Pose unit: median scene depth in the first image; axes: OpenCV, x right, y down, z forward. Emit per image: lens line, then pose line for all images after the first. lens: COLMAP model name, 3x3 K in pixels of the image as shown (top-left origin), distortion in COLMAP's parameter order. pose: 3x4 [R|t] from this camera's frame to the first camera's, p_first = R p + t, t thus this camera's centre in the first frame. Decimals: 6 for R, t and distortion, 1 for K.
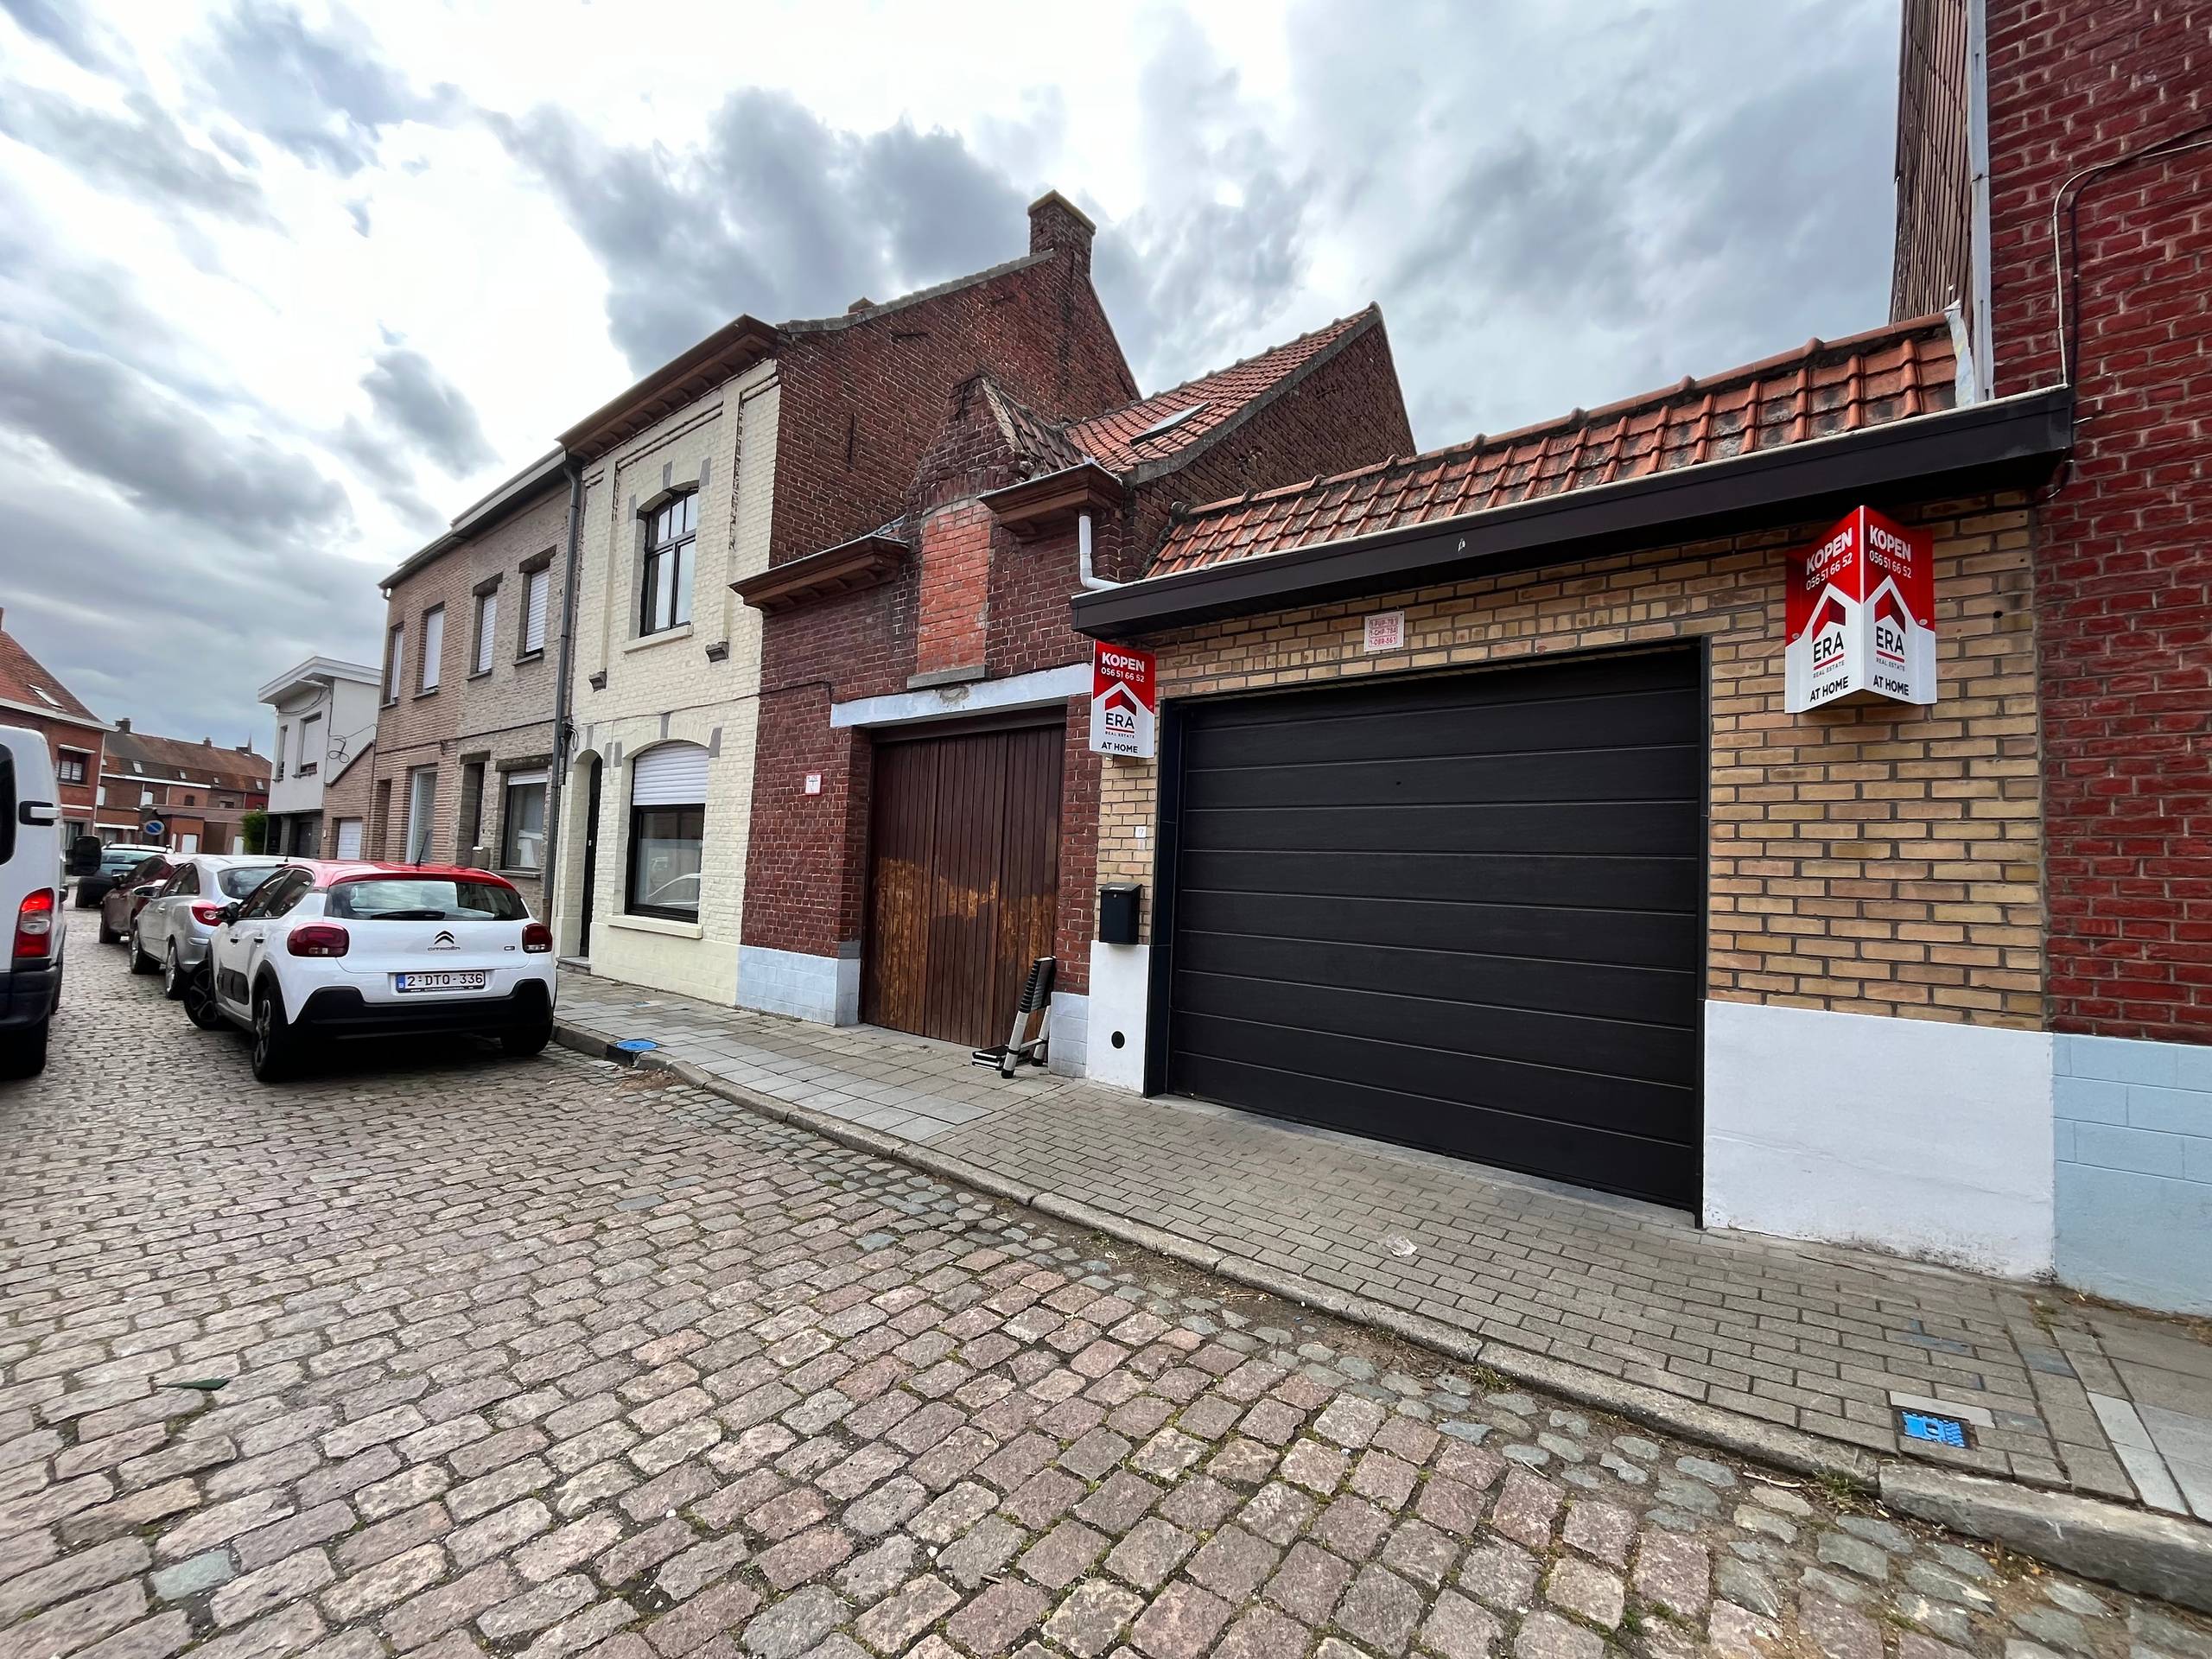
lens RADIAL K [[899.8, 0, 1101.8], [0, 899.8, 834.6], [0, 0, 1]] dist [-0.000130, -0.000527]
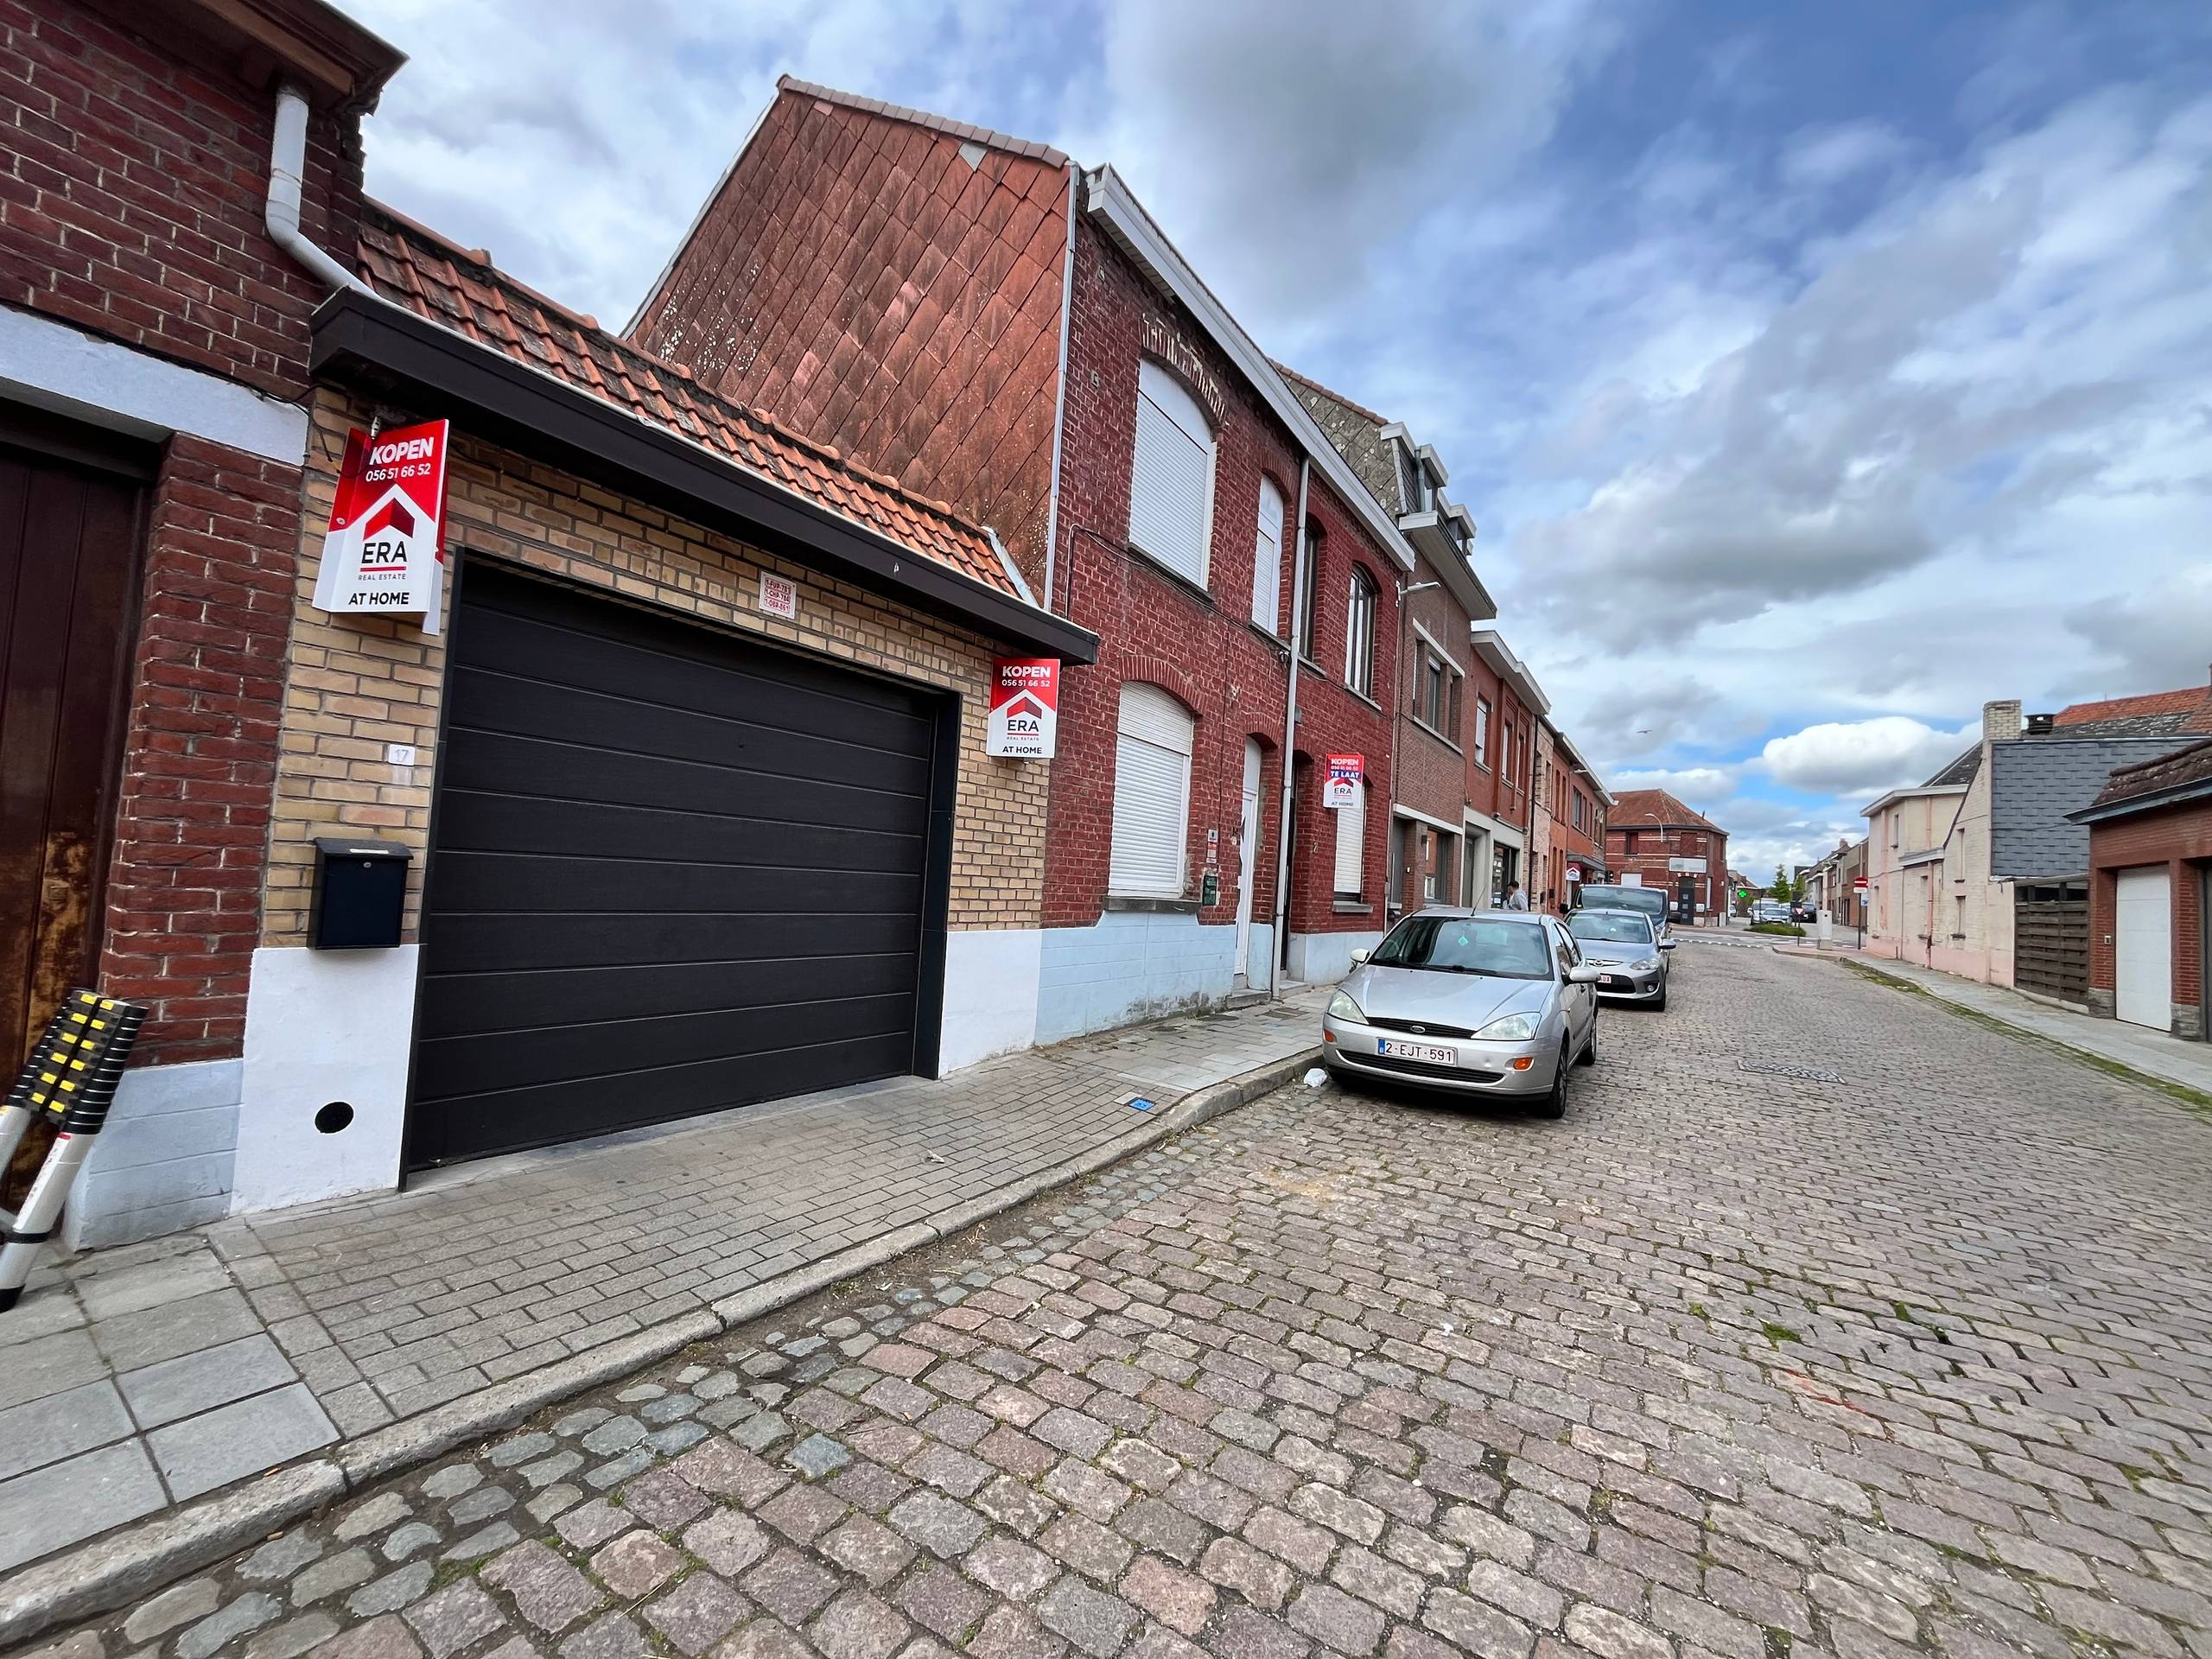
lens RADIAL K [[899.8, 0, 1101.8], [0, 899.8, 834.6], [0, 0, 1]] dist [-0.000130, -0.000527]
pose [[-0.091426, -0.002556, 0.995809, -0.875133], [-0.116782, 0.993124, -0.008173, 0.000371], [-0.988940, -0.117039, -0.091096, 0.888257]]
